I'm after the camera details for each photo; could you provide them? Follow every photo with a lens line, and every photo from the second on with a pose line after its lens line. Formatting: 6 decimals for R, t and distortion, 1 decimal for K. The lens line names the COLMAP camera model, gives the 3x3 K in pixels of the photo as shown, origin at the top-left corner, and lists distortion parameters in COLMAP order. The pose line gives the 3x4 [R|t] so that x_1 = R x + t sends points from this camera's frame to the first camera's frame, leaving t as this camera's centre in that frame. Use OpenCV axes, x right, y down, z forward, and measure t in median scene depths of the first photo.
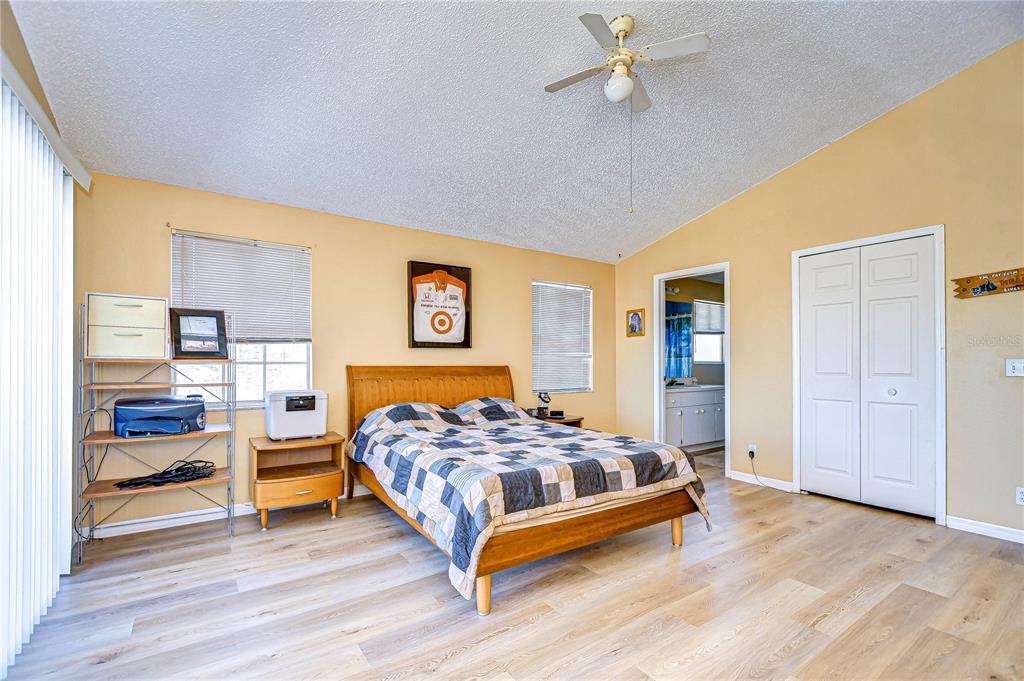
lens RADIAL K [[464.2, 0, 506.1], [0, 464.2, 369.4], [0, 0, 1]] dist [0.004860, -0.005449]
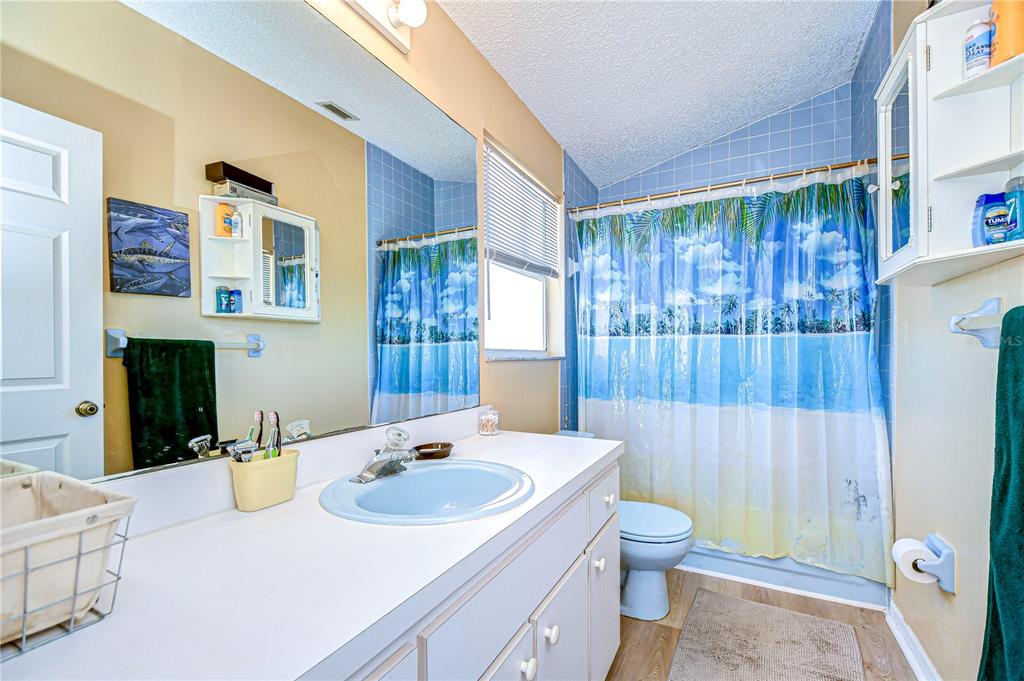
lens RADIAL K [[464.2, 0, 508.7], [0, 464.2, 351.3], [0, 0, 1]] dist [0.004860, -0.005449]
pose [[0.884108, -0.005309, 0.467252, 0.238461], [0.011856, 0.999868, -0.011072, -0.012469], [-0.467131, 0.015328, 0.884055, 0.626550]]
